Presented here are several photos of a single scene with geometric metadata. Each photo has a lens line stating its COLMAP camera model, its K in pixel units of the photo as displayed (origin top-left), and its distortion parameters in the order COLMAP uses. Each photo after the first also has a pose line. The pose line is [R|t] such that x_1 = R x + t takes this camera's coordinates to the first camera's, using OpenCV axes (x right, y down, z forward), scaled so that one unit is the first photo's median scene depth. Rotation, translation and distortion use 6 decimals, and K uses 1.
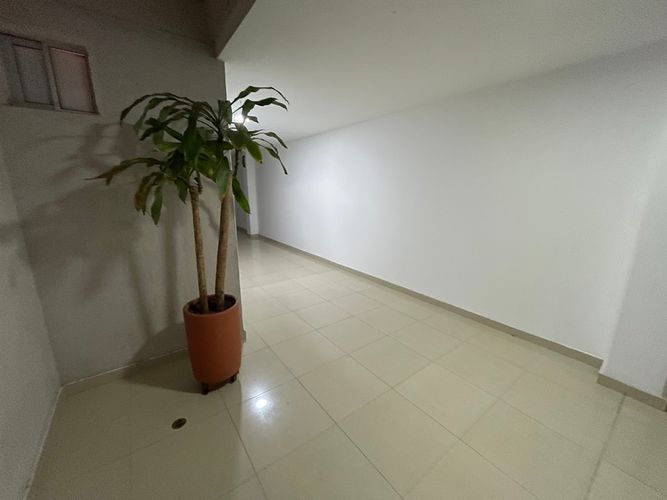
lens RADIAL K [[266.3, 0, 333.8], [0, 266.3, 250.2], [0, 0, 1]] dist [-0.010205, 0.001493]
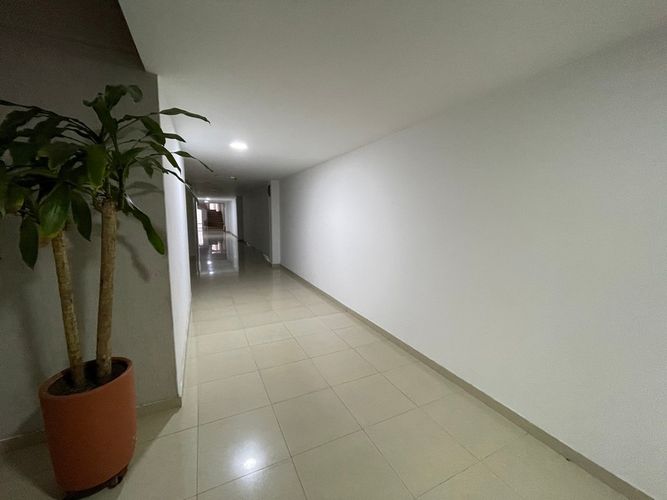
lens RADIAL K [[266.3, 0, 332.0], [0, 266.3, 249.1], [0, 0, 1]] dist [-0.010205, 0.001493]
pose [[0.981208, 0.027808, -0.190938, 0.302875], [-0.047590, 0.993867, -0.099815, -0.096149], [0.186991, 0.107026, 0.976514, 0.325058]]
